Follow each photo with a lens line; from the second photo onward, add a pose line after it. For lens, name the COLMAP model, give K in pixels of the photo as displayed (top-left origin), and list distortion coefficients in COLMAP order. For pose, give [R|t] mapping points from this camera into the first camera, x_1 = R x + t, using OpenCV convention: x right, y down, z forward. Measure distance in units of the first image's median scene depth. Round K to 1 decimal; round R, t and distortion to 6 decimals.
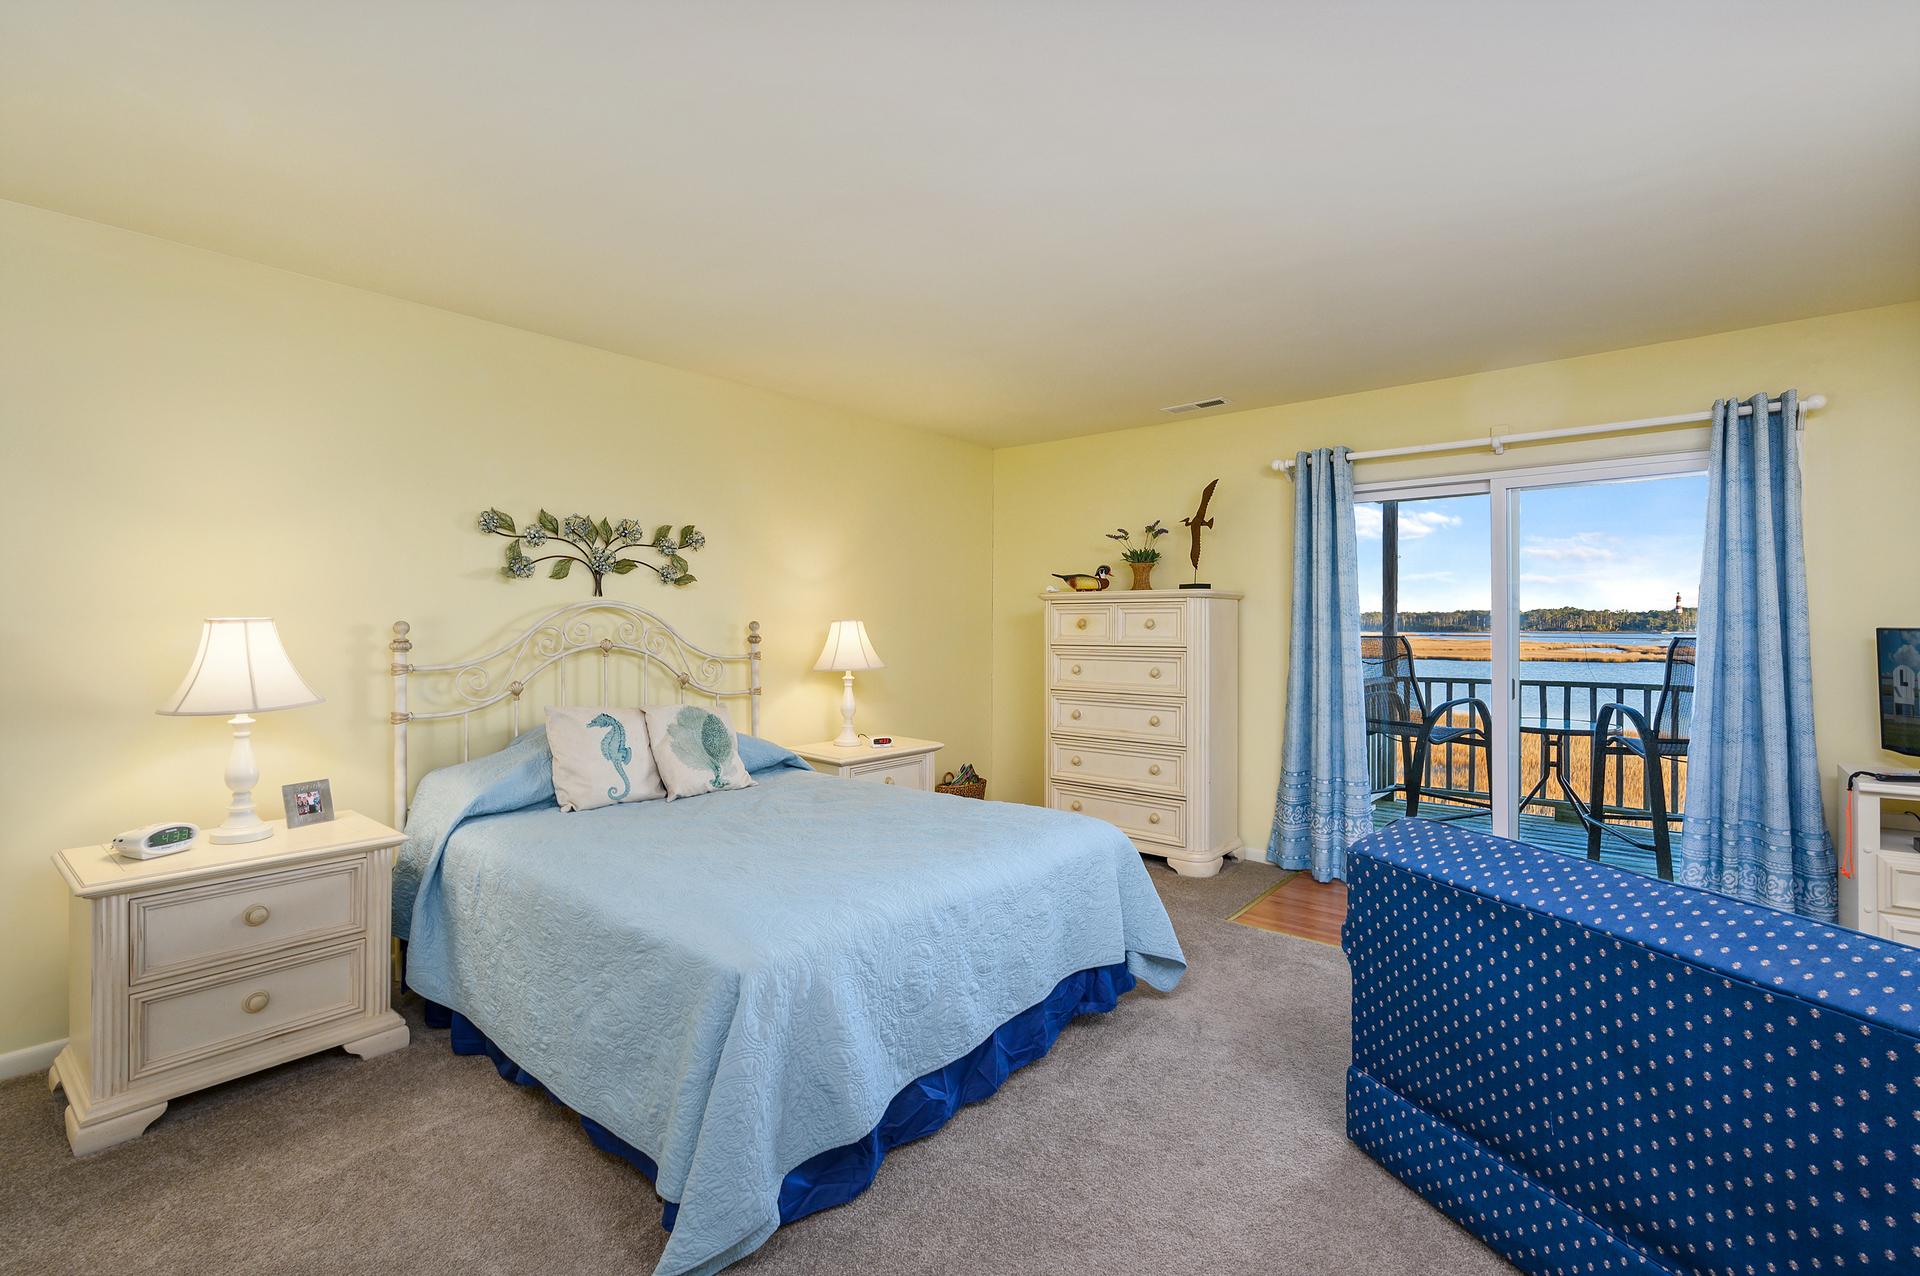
lens RADIAL K [[883.0, 0, 961.0], [0, 883.0, 627.2], [0, 0, 1]] dist [-0.001457, -0.000318]
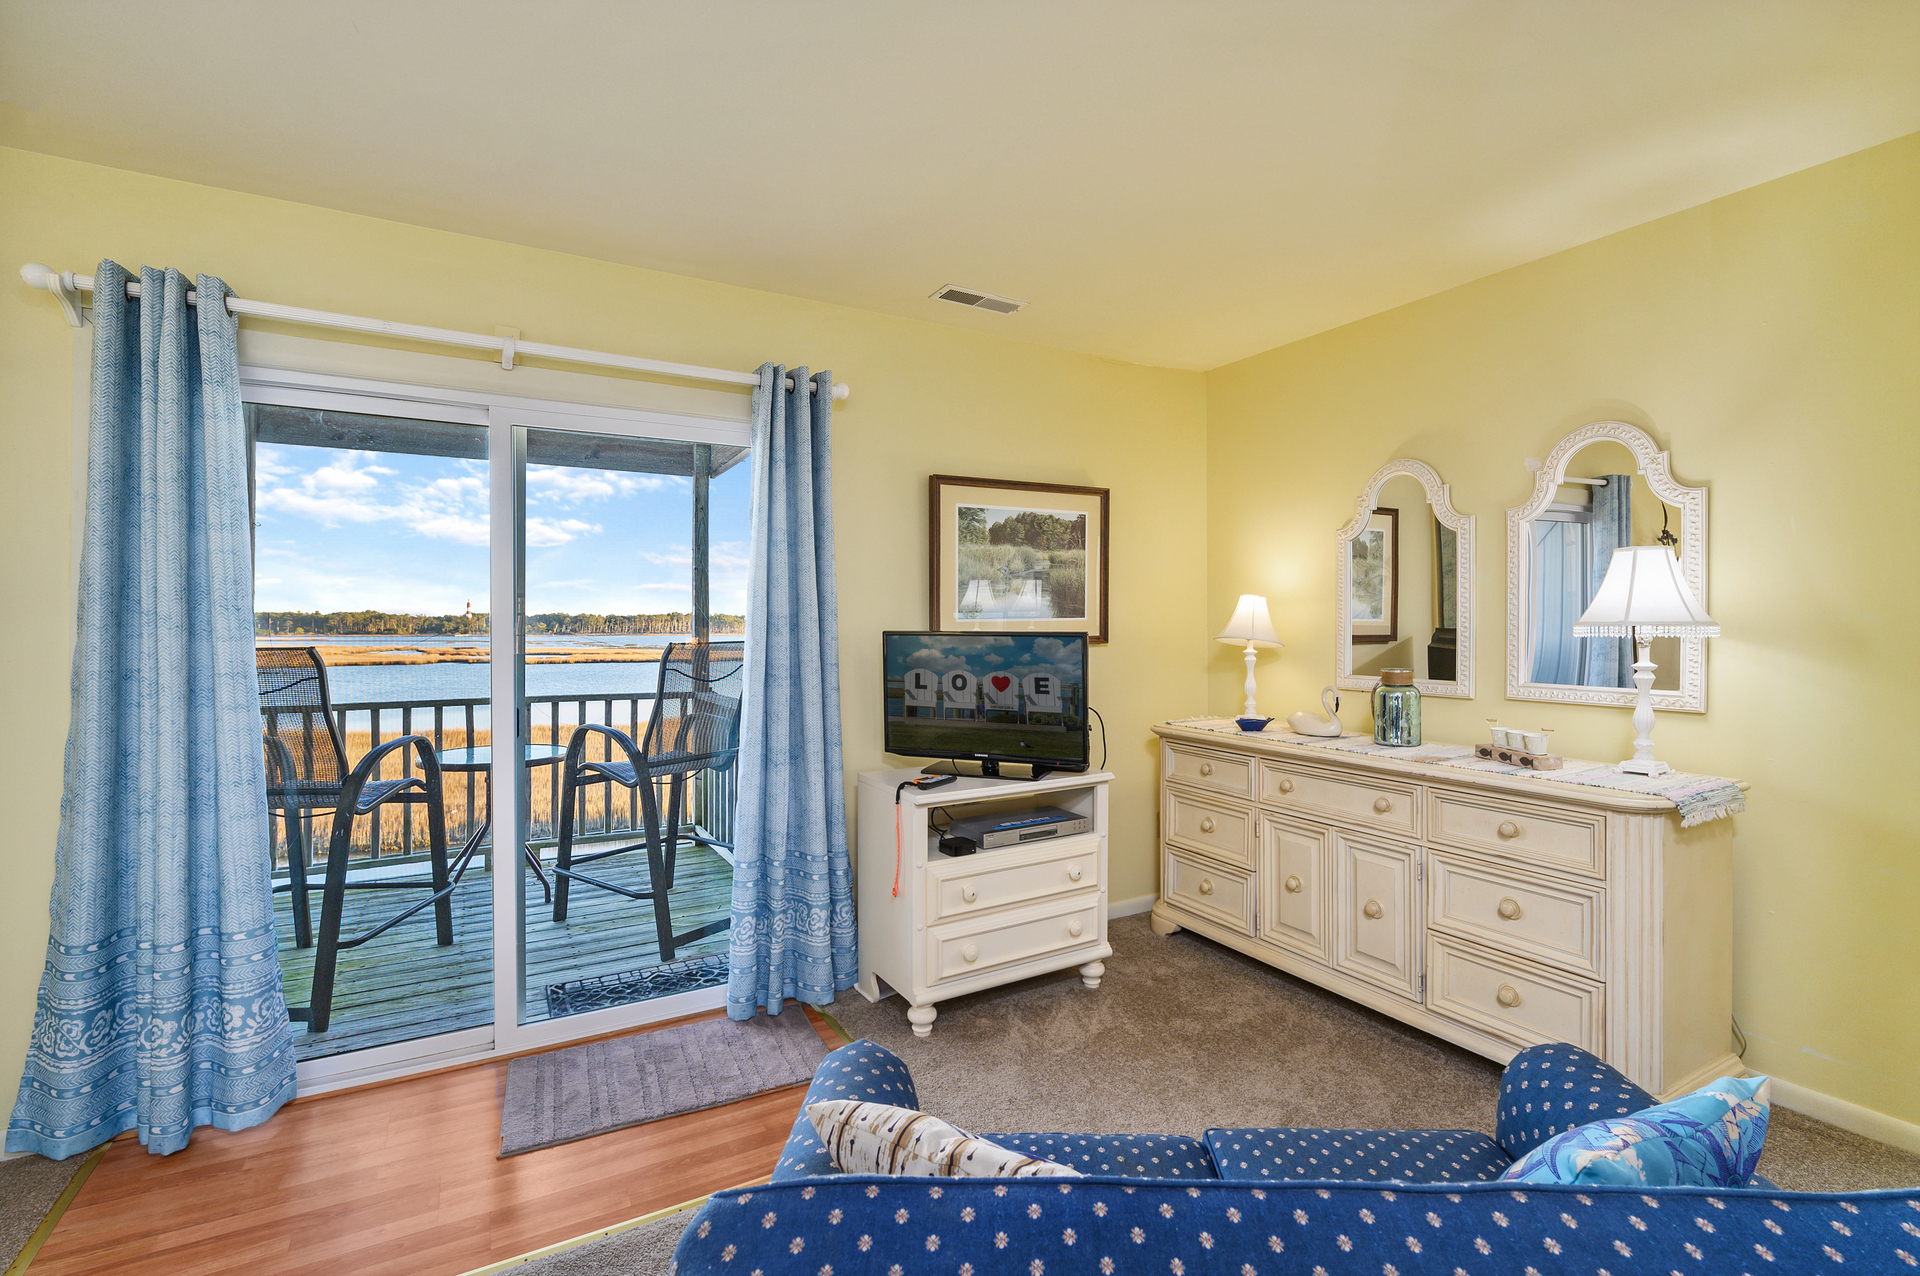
lens RADIAL K [[856.1, 0, 956.4], [0, 856.1, 625.8], [0, 0, 1]] dist [-0.003088, -0.001081]
pose [[0.344831, 0.003603, 0.938658, 0.109254], [0.001531, 0.999989, -0.004401, -0.000723], [-0.938664, 0.002955, 0.344821, 0.401801]]
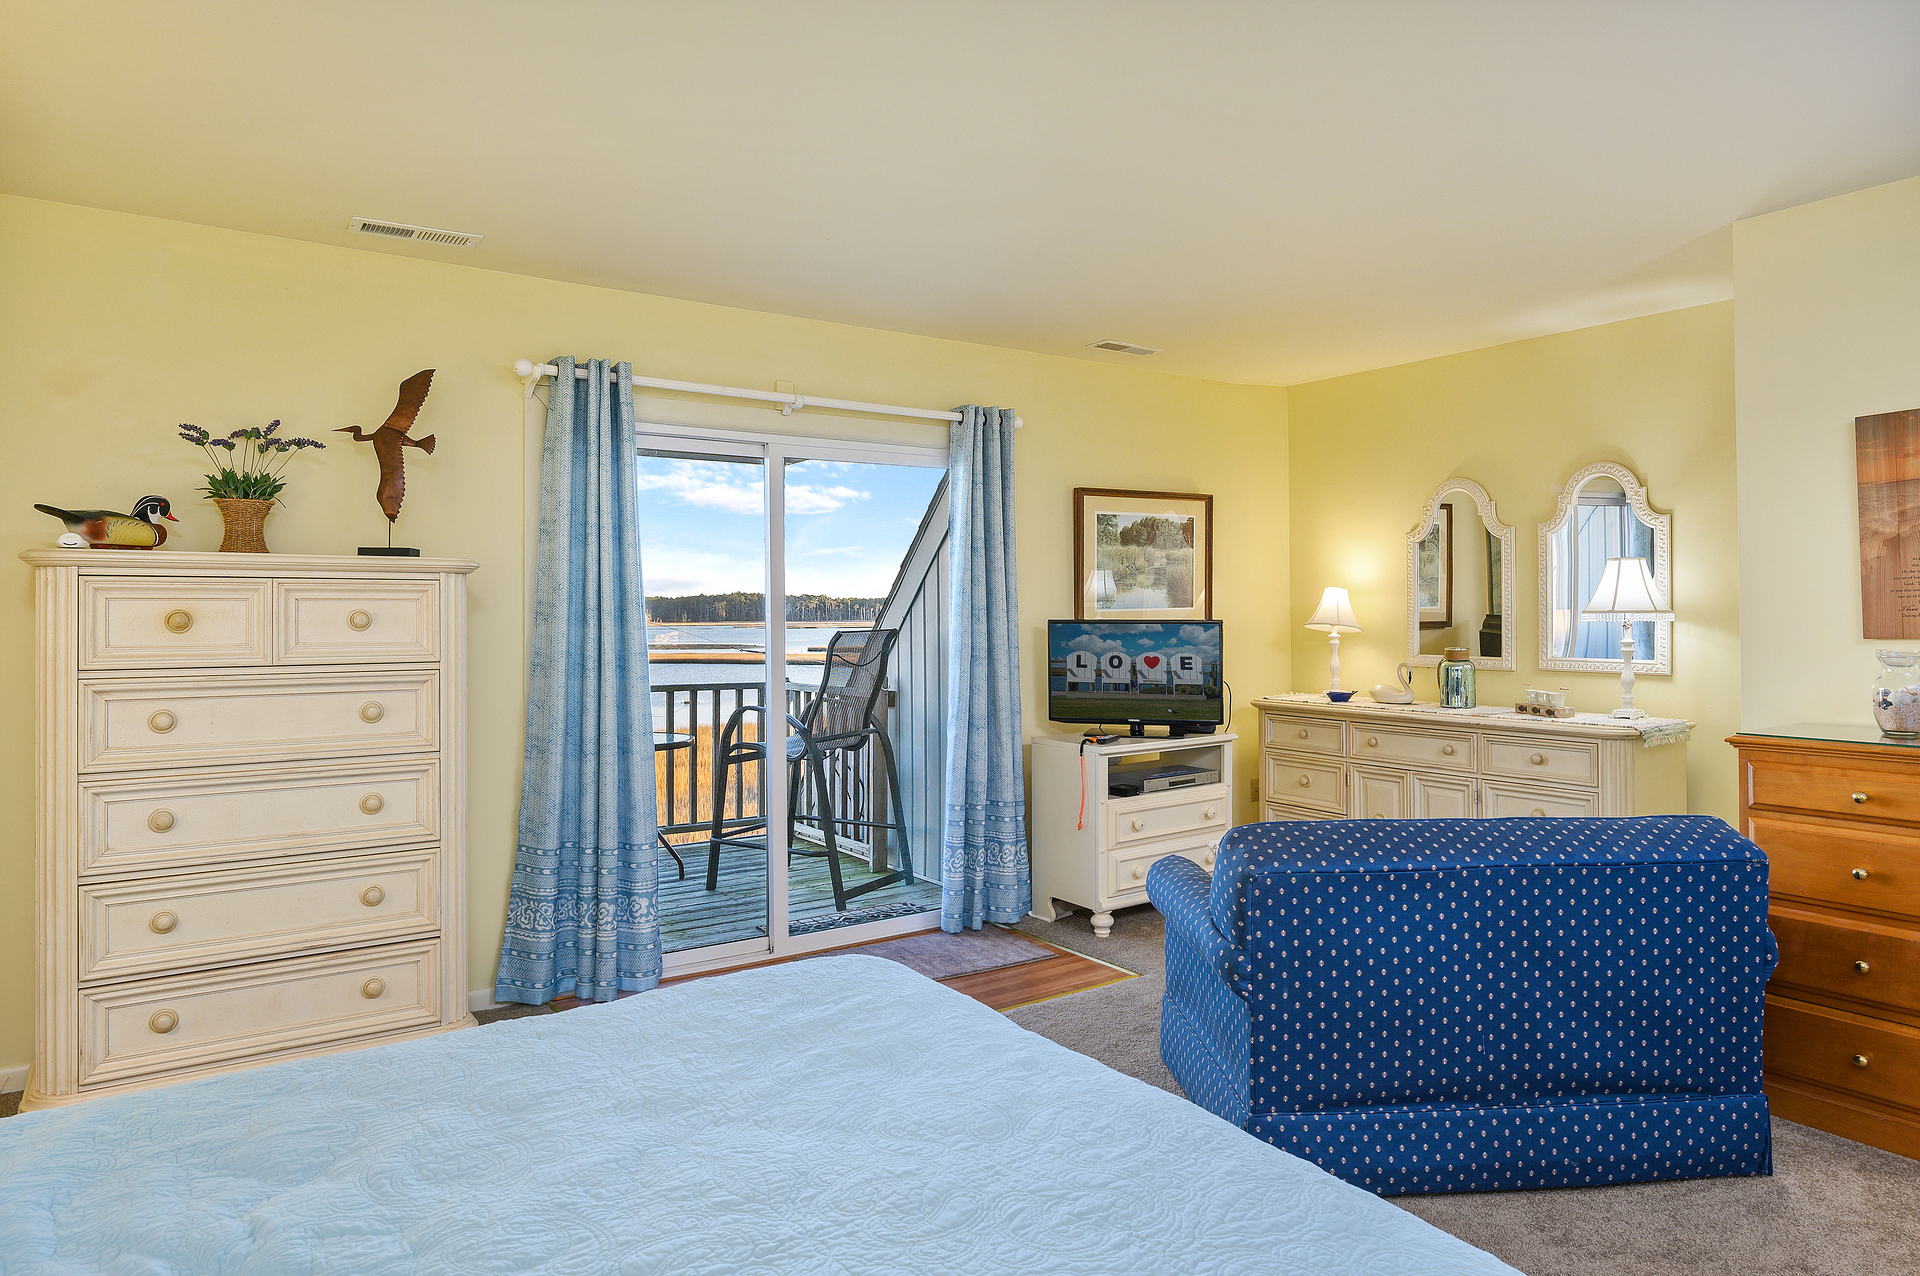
lens RADIAL K [[1147.2, 0, 962.2], [0, 1147.2, 610.5], [0, 0, 1]] dist [-0.016508, -0.000023]
pose [[0.267121, 0.003622, 0.963656, -0.342313], [0.006459, 0.999964, -0.005548, -0.003274], [-0.963641, 0.007706, 0.267088, 0.474680]]
